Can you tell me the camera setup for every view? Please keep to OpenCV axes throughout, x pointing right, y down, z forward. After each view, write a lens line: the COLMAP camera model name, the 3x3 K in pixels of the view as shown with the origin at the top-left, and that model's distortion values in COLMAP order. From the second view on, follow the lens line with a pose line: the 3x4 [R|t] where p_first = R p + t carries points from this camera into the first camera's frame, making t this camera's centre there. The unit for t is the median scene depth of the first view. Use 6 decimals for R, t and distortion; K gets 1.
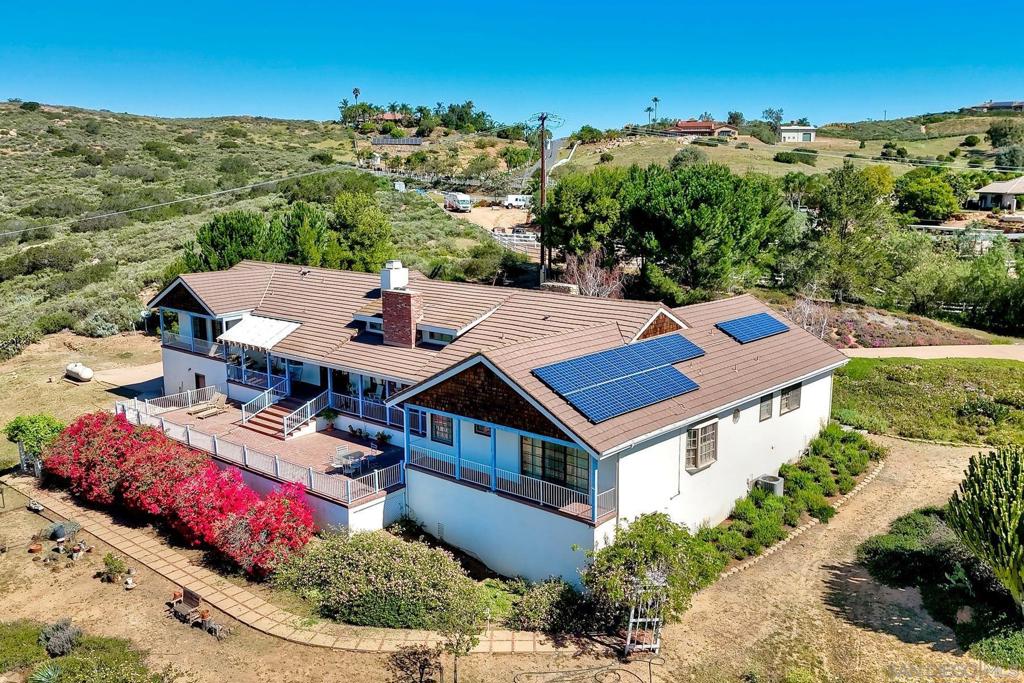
lens RADIAL K [[896.9, 0, 513.1], [0, 896.9, 342.6], [0, 0, 1]] dist [0.082356, -0.090612]
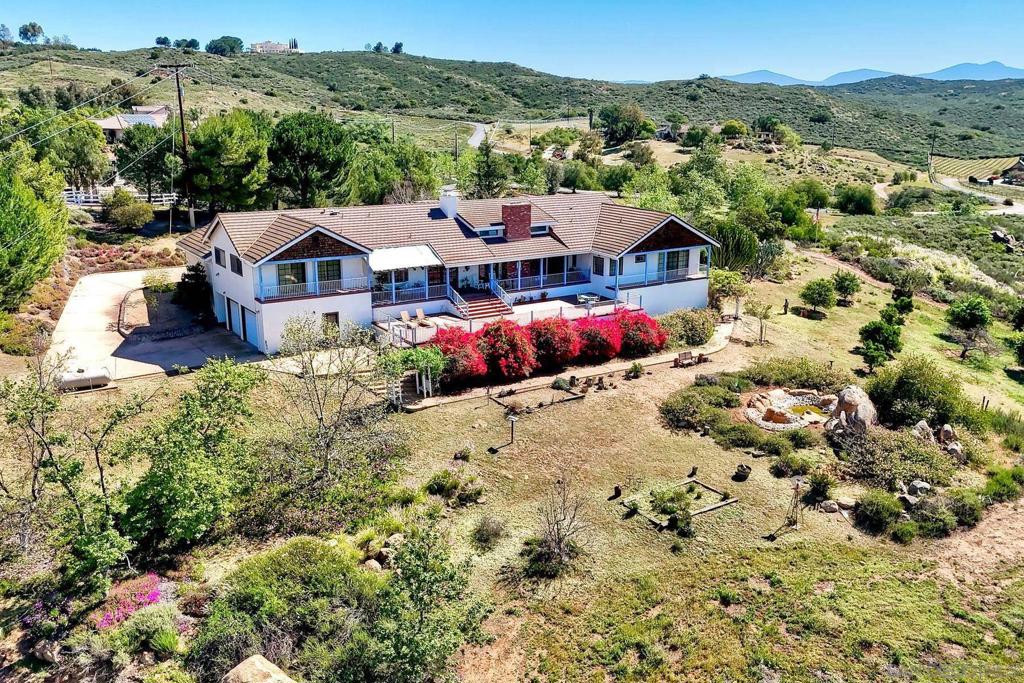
lens RADIAL K [[896.9, 0, 513.1], [0, 896.9, 342.6], [0, 0, 1]] dist [0.082356, -0.090612]
pose [[0.253952, -0.239272, 0.937154, -1.728501], [0.168411, 0.965056, 0.200759, -0.147336], [-0.952442, 0.106844, 0.285374, 0.622041]]
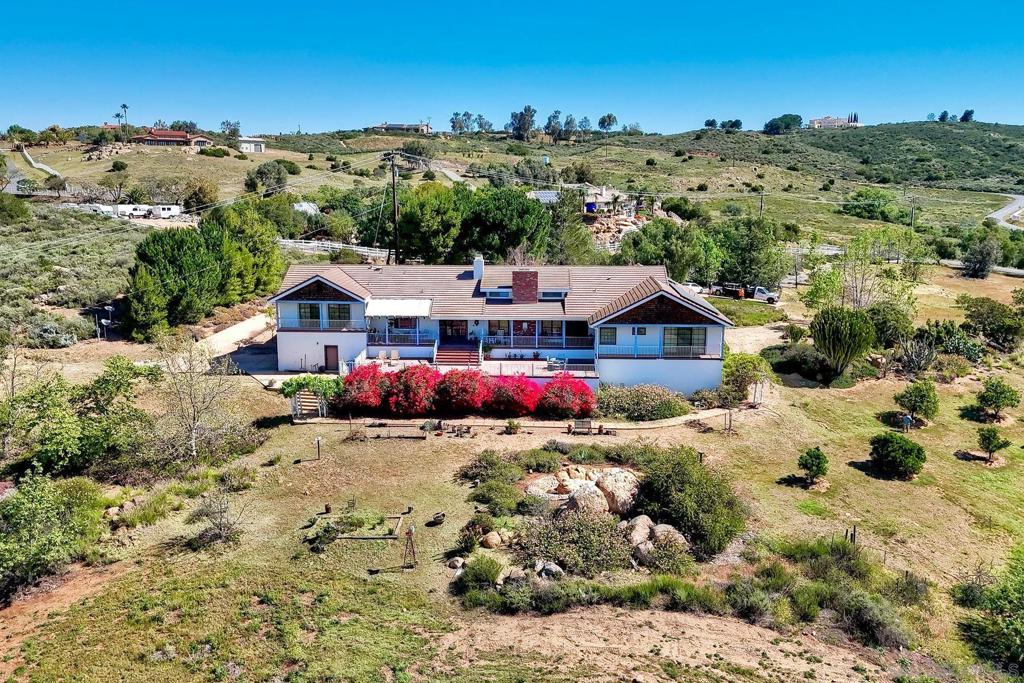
lens RADIAL K [[896.9, 0, 513.1], [0, 896.9, 342.6], [0, 0, 1]] dist [0.082356, -0.090612]
pose [[0.777601, -0.108403, 0.619343, -1.278539], [0.110575, 0.993251, 0.035019, 0.017479], [-0.618959, 0.041253, 0.784339, -0.331908]]
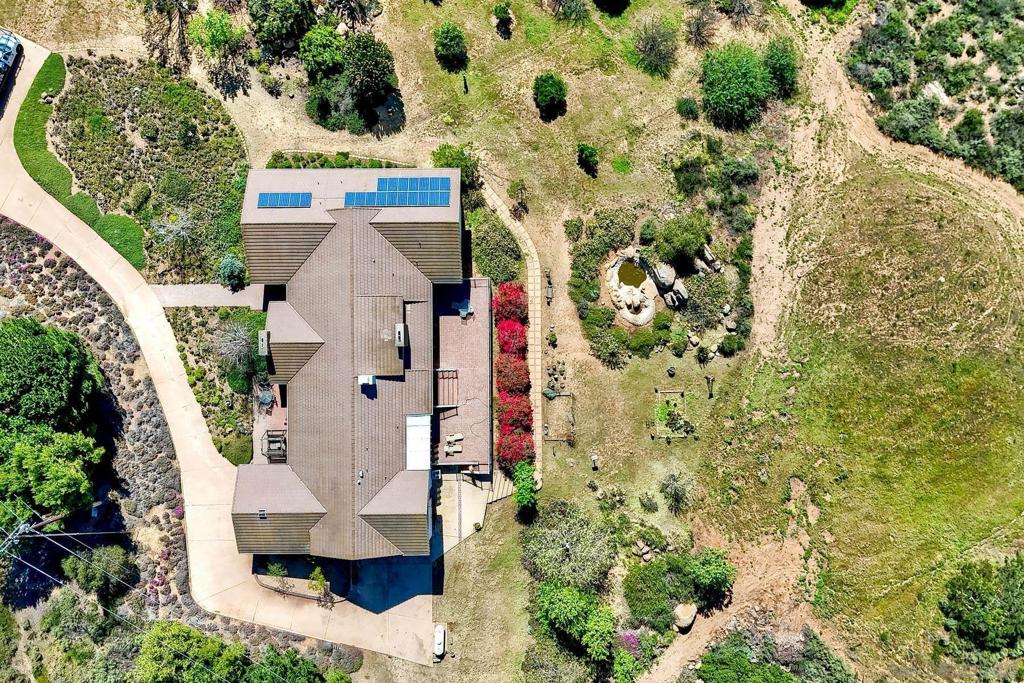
lens RADIAL K [[895.1, 0, 513.2], [0, 895.1, 342.6], [0, 0, 1]] dist [0.092368, -0.115149]
pose [[-0.671530, -0.740691, 0.020622, -0.358280], [0.164218, -0.121631, 0.978896, -2.002965], [-0.722551, 0.660744, 0.203314, 0.467840]]
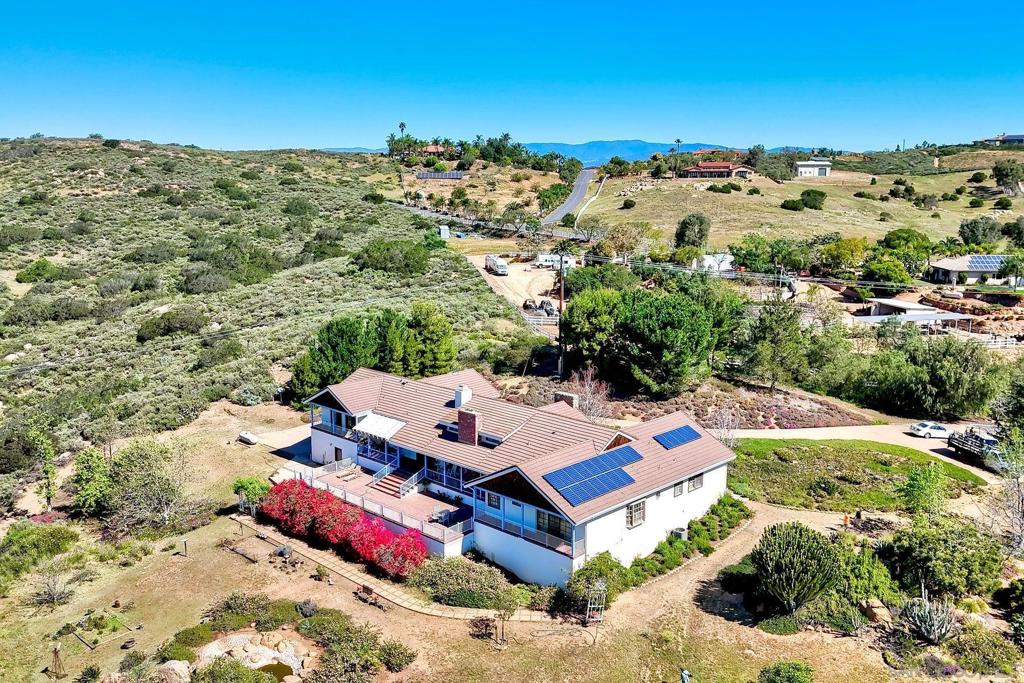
lens RADIAL K [[896.9, 0, 513.1], [0, 896.9, 342.6], [0, 0, 1]] dist [0.082356, -0.090612]
pose [[0.999257, 0.012835, -0.036344, 0.018576], [-0.012823, 0.999918, 0.000568, -0.200975], [0.036348, -0.000102, 0.999339, -0.730625]]
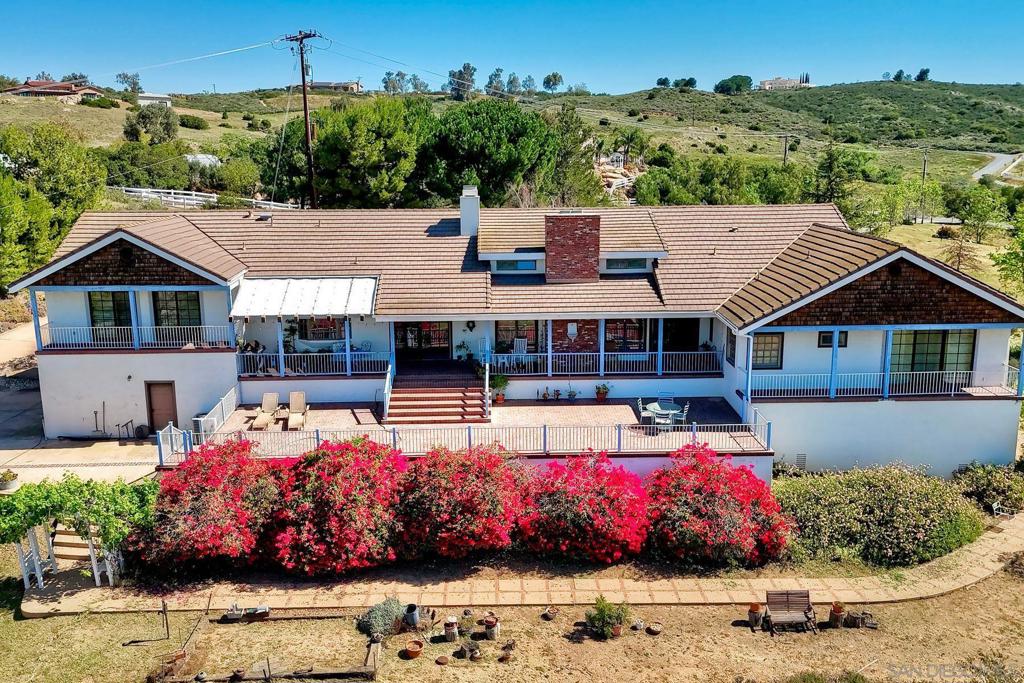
lens RADIAL K [[896.9, 0, 513.1], [0, 896.9, 342.6], [0, 0, 1]] dist [0.082356, -0.090612]
pose [[0.730369, -0.142912, 0.667935, -0.764797], [0.127774, 0.989191, 0.071930, -0.007870], [-0.670995, 0.032810, 0.740736, 0.460990]]
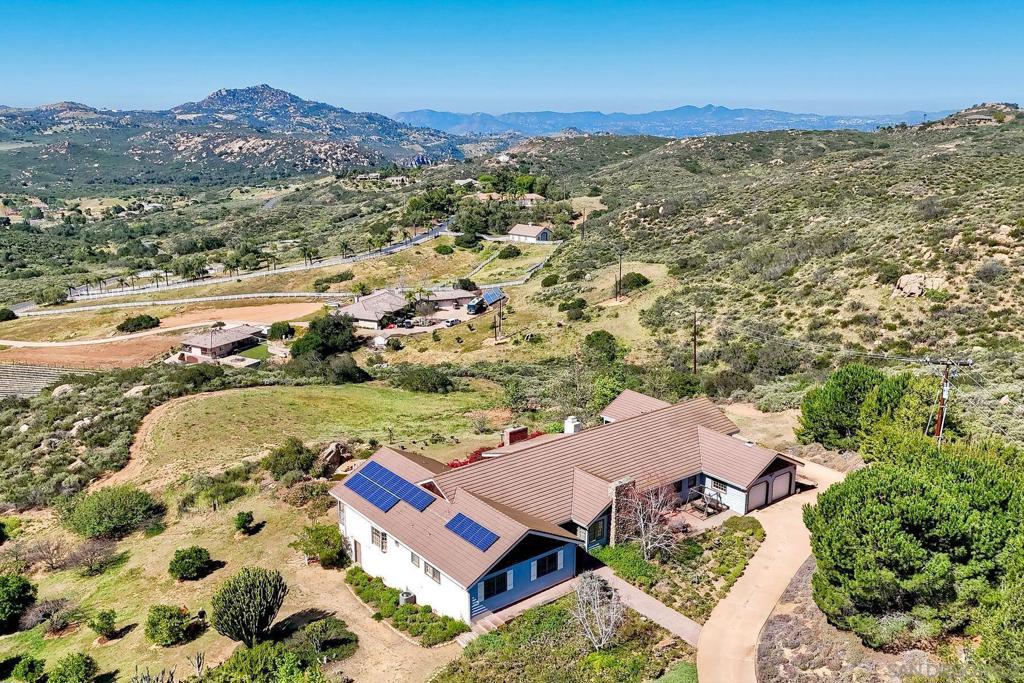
lens RADIAL K [[896.9, 0, 513.1], [0, 896.9, 342.6], [0, 0, 1]] dist [0.082356, -0.090612]
pose [[-0.172154, 0.259166, -0.950366, 1.703360], [-0.175974, 0.941160, 0.288533, -0.810691], [0.969224, 0.216912, -0.116418, 1.238162]]
